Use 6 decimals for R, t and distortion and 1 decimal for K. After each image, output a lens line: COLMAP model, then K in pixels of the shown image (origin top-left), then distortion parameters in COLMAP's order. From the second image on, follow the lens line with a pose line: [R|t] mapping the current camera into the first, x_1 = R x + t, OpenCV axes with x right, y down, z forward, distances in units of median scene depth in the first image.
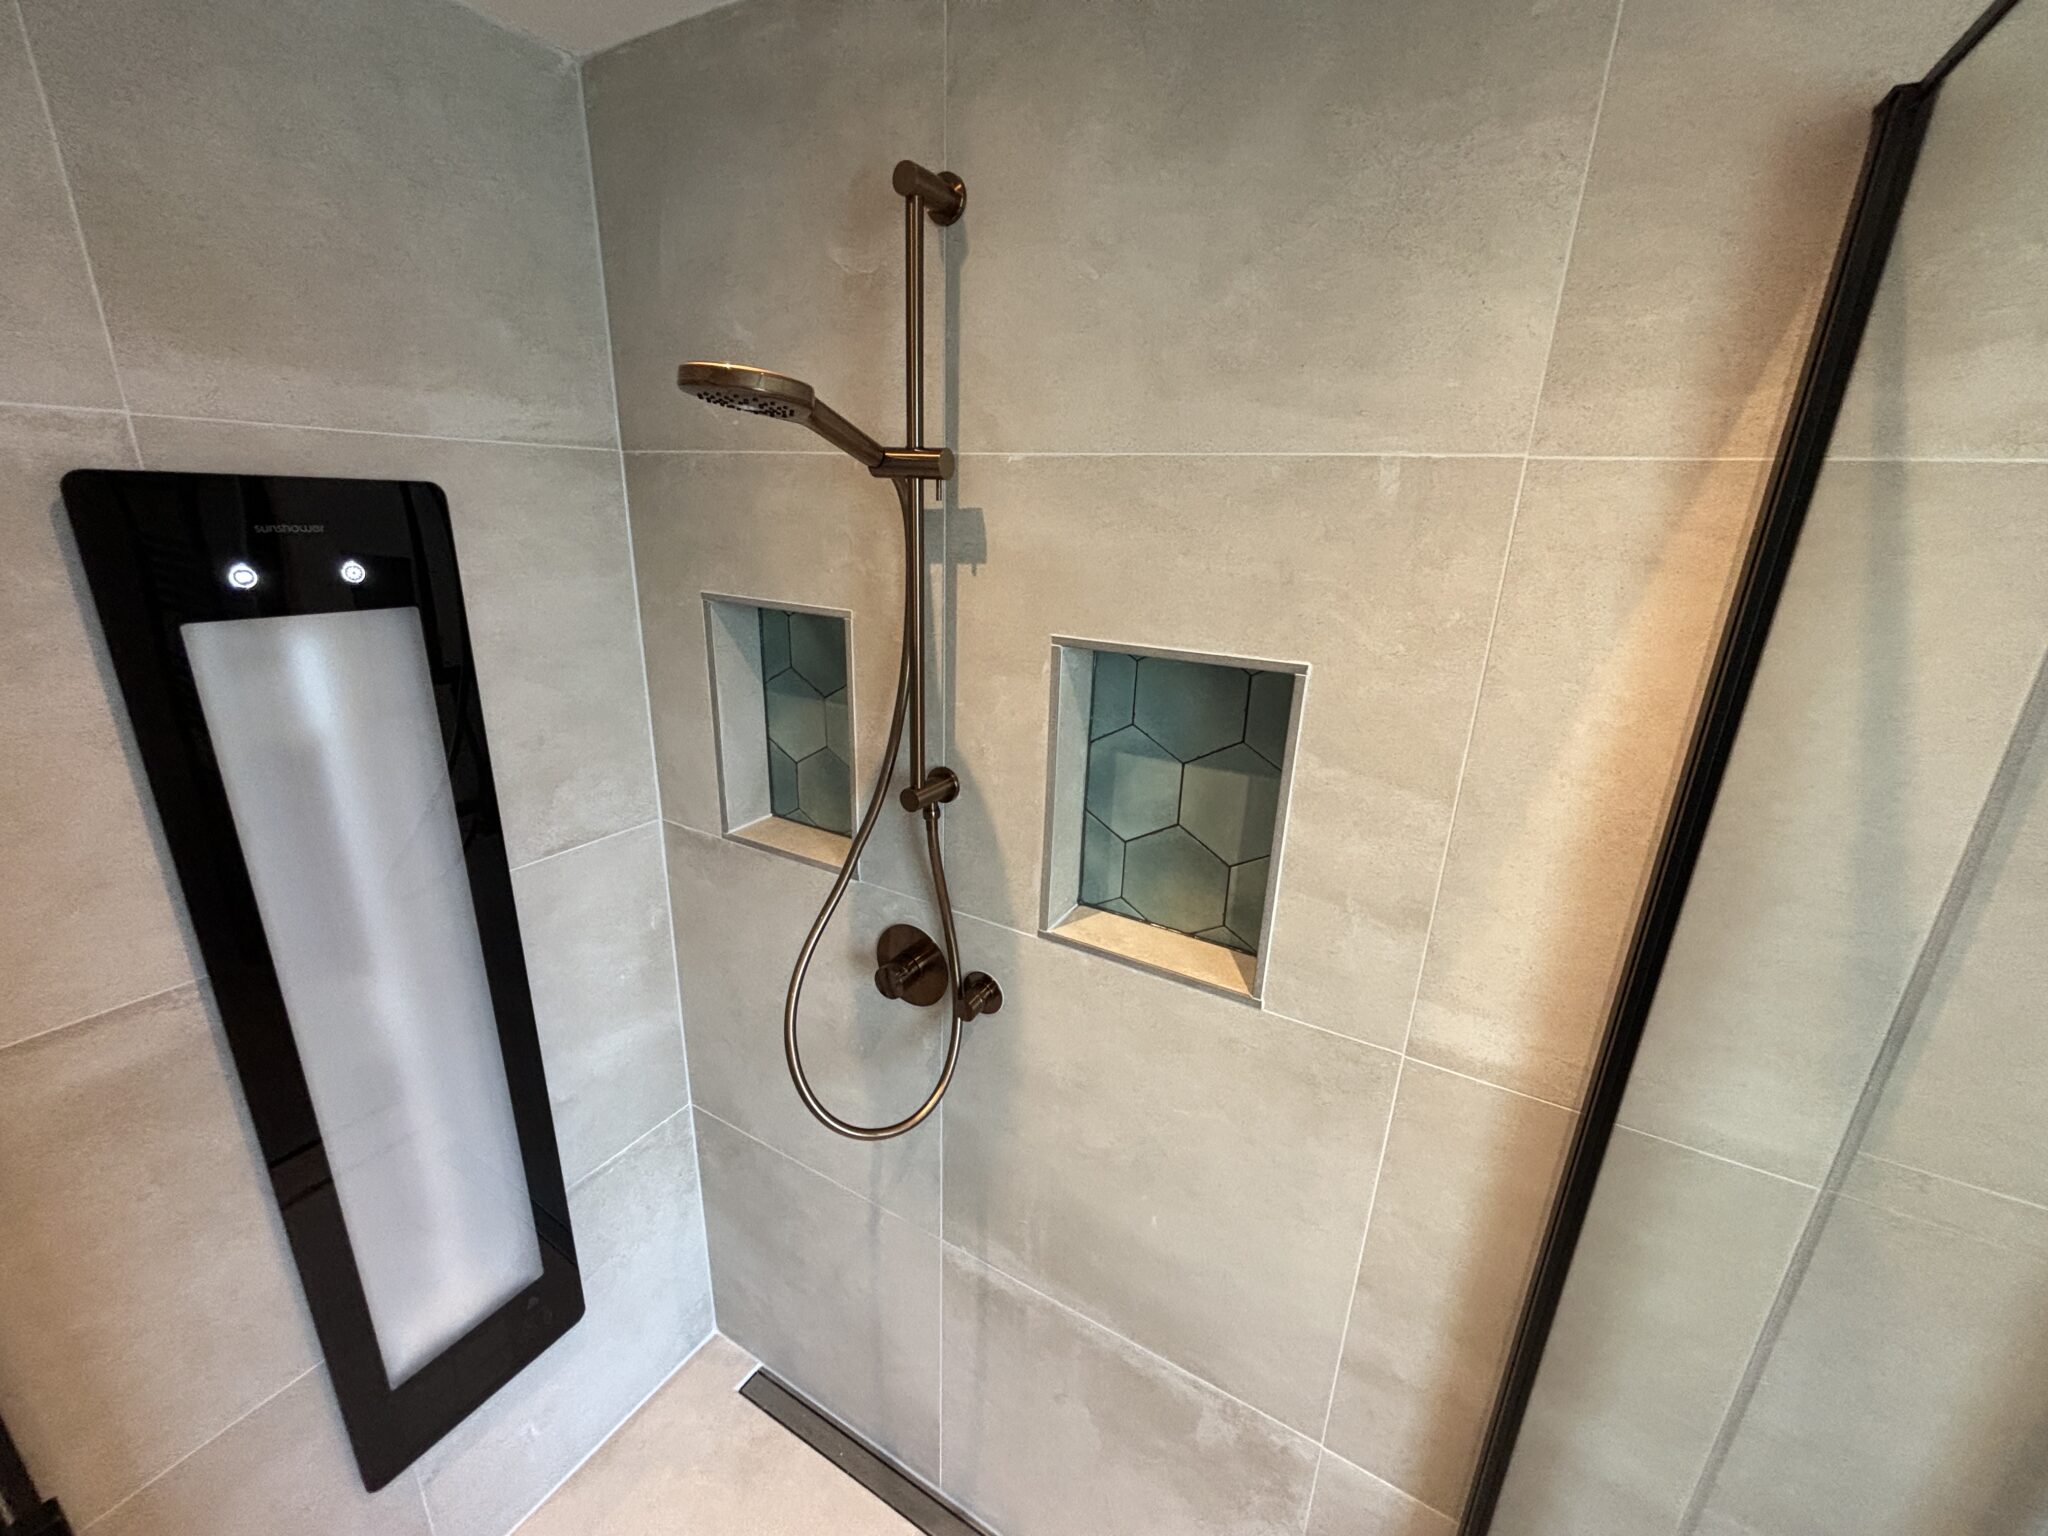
lens RADIAL K [[823.0, 0, 1030.0], [0, 823.0, 765.6], [0, 0, 1]] dist [-0.001857, 0.000263]
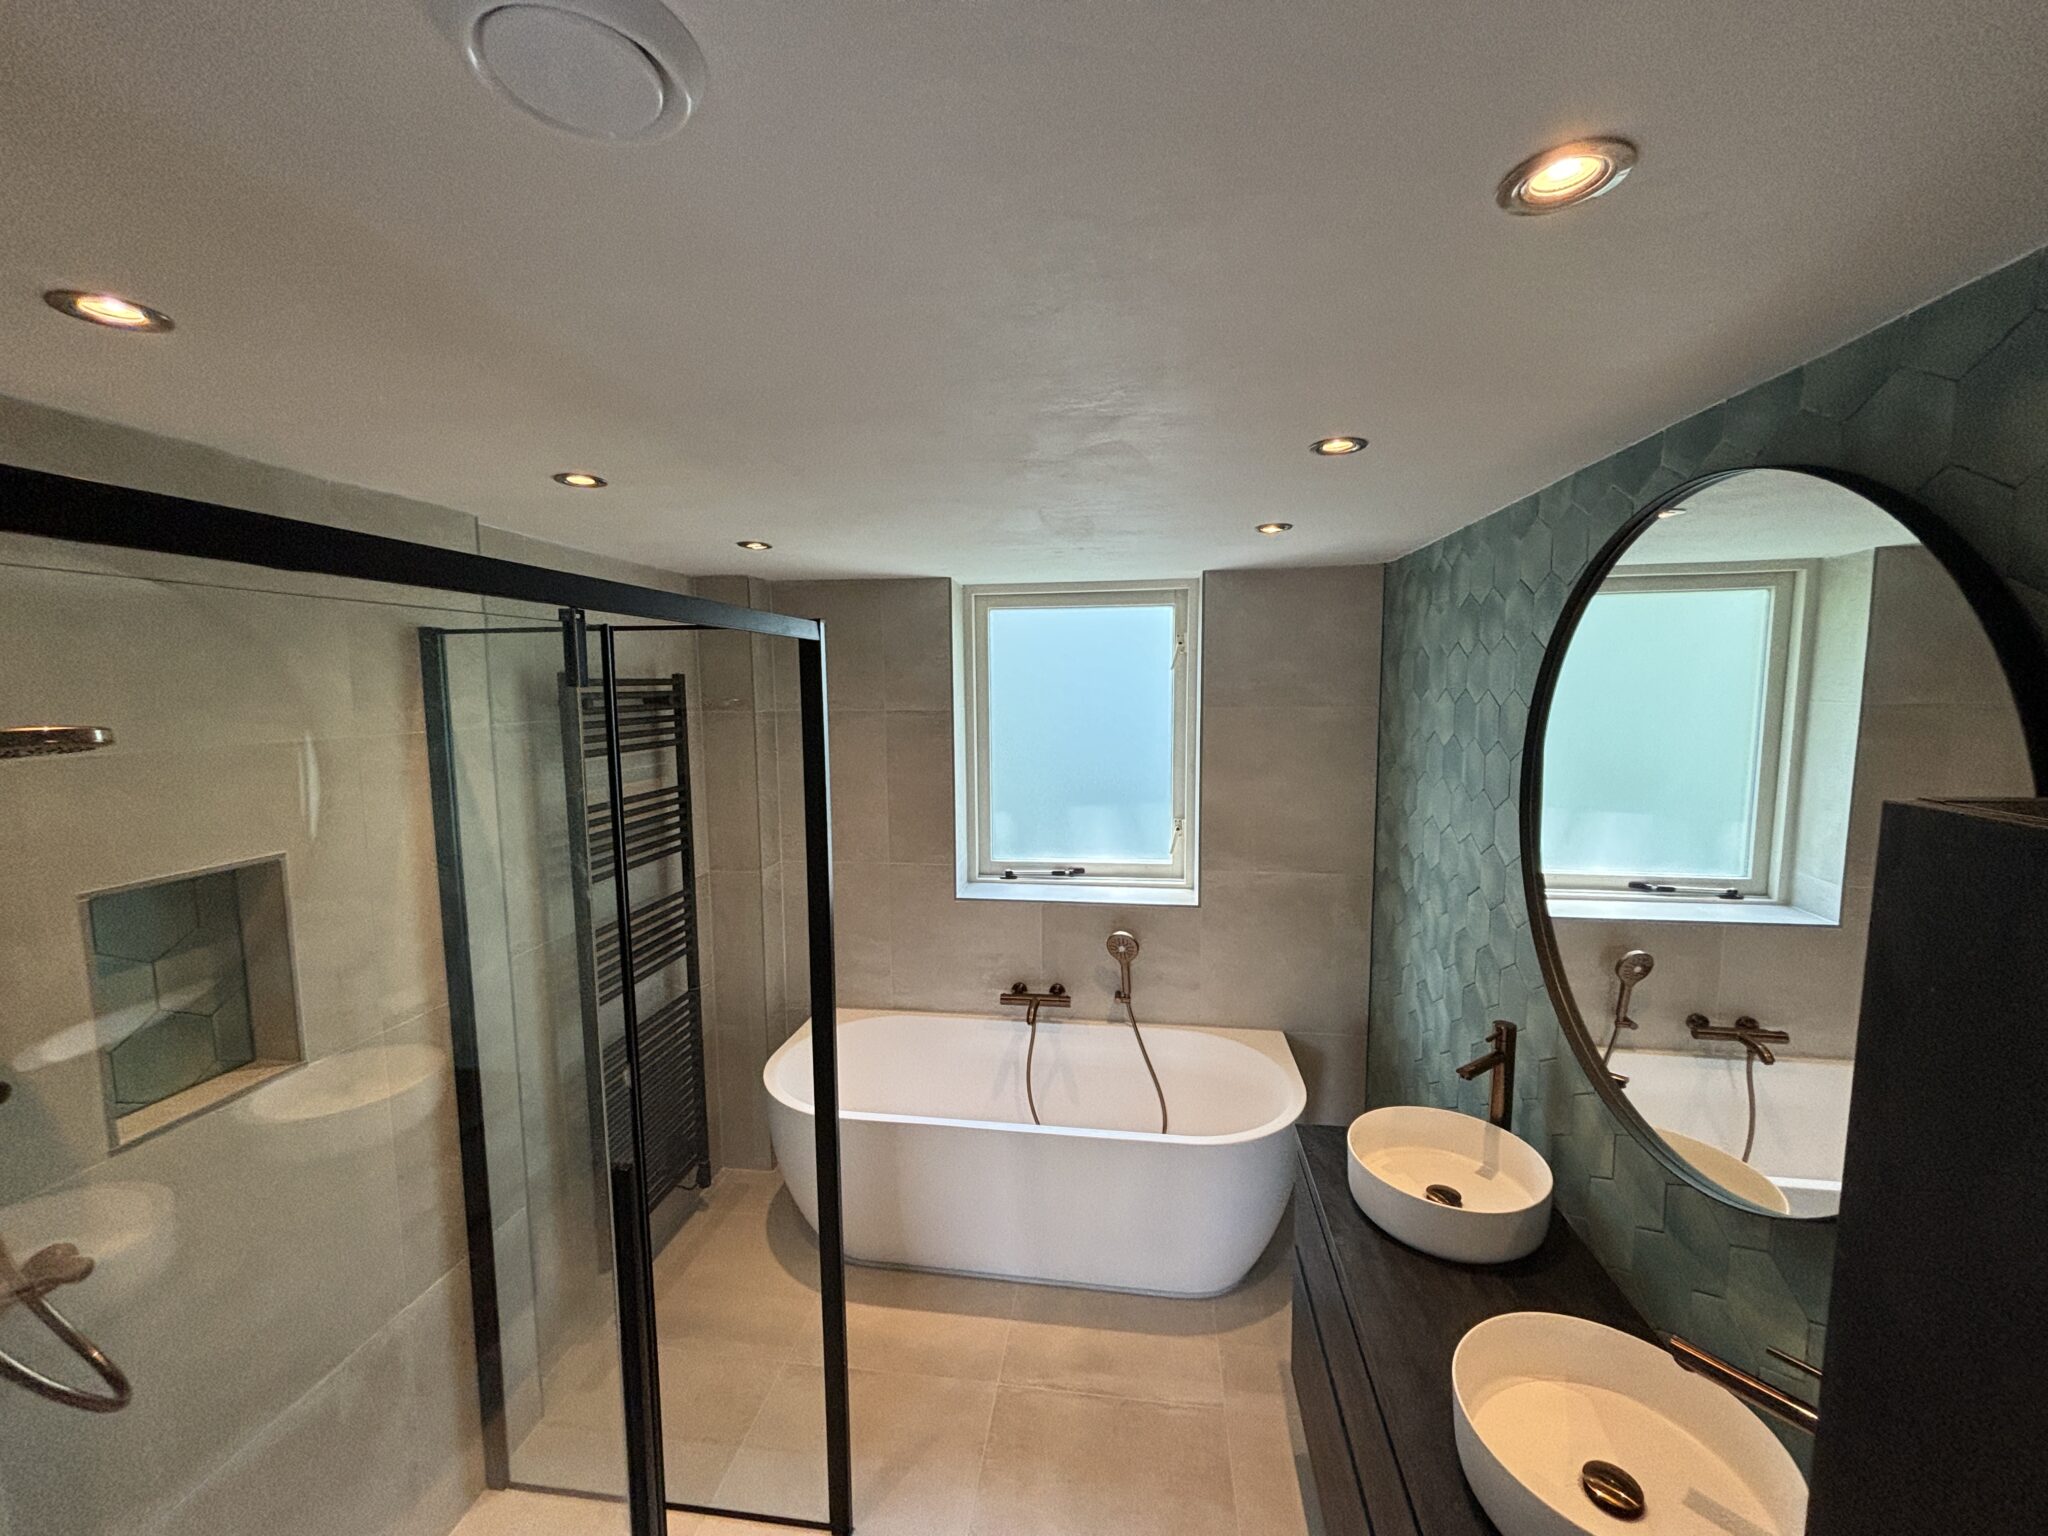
lens RADIAL K [[823.0, 0, 1024.0], [0, 823.0, 759.5], [0, 0, 1]] dist [-0.001857, 0.000263]
pose [[-0.373755, -0.119265, 0.919828, -1.406722], [0.278796, 0.931394, 0.234048, -0.210027], [-0.884636, 0.343920, -0.314863, 0.057573]]
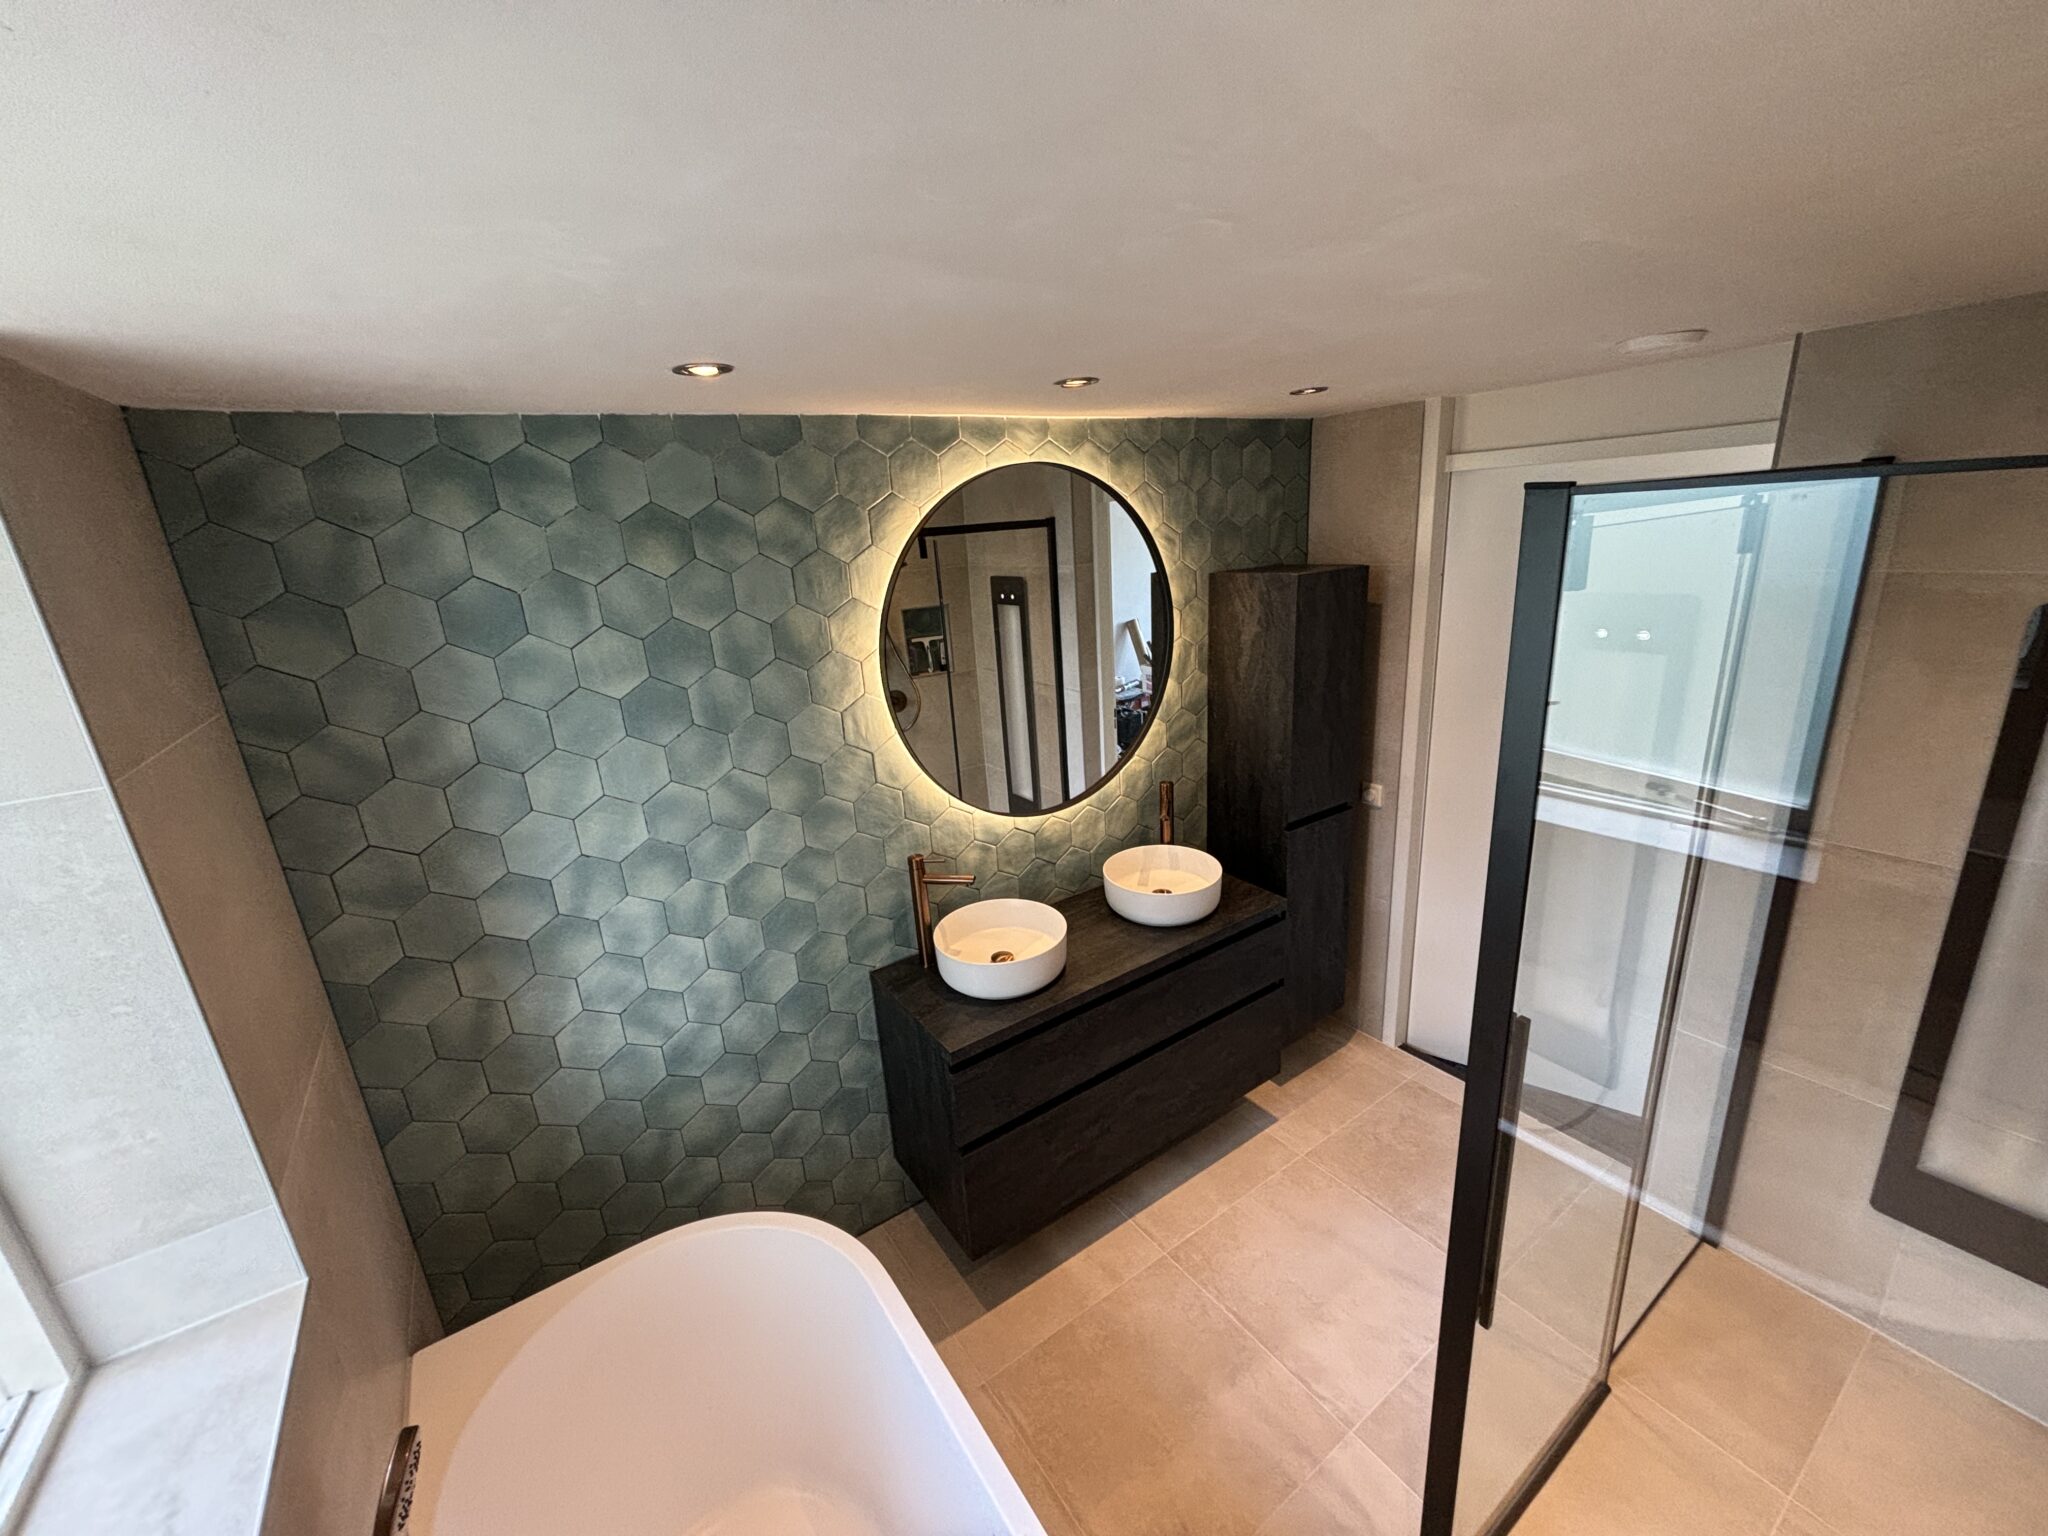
lens RADIAL K [[823.0, 0, 1024.6], [0, 823.0, 764.3], [0, 0, 1]] dist [-0.001857, 0.000263]
pose [[-0.431969, 0.251702, -0.866053, 1.194115], [-0.225849, 0.899481, 0.374066, -0.136749], [0.873152, 0.357182, -0.331702, -0.250275]]
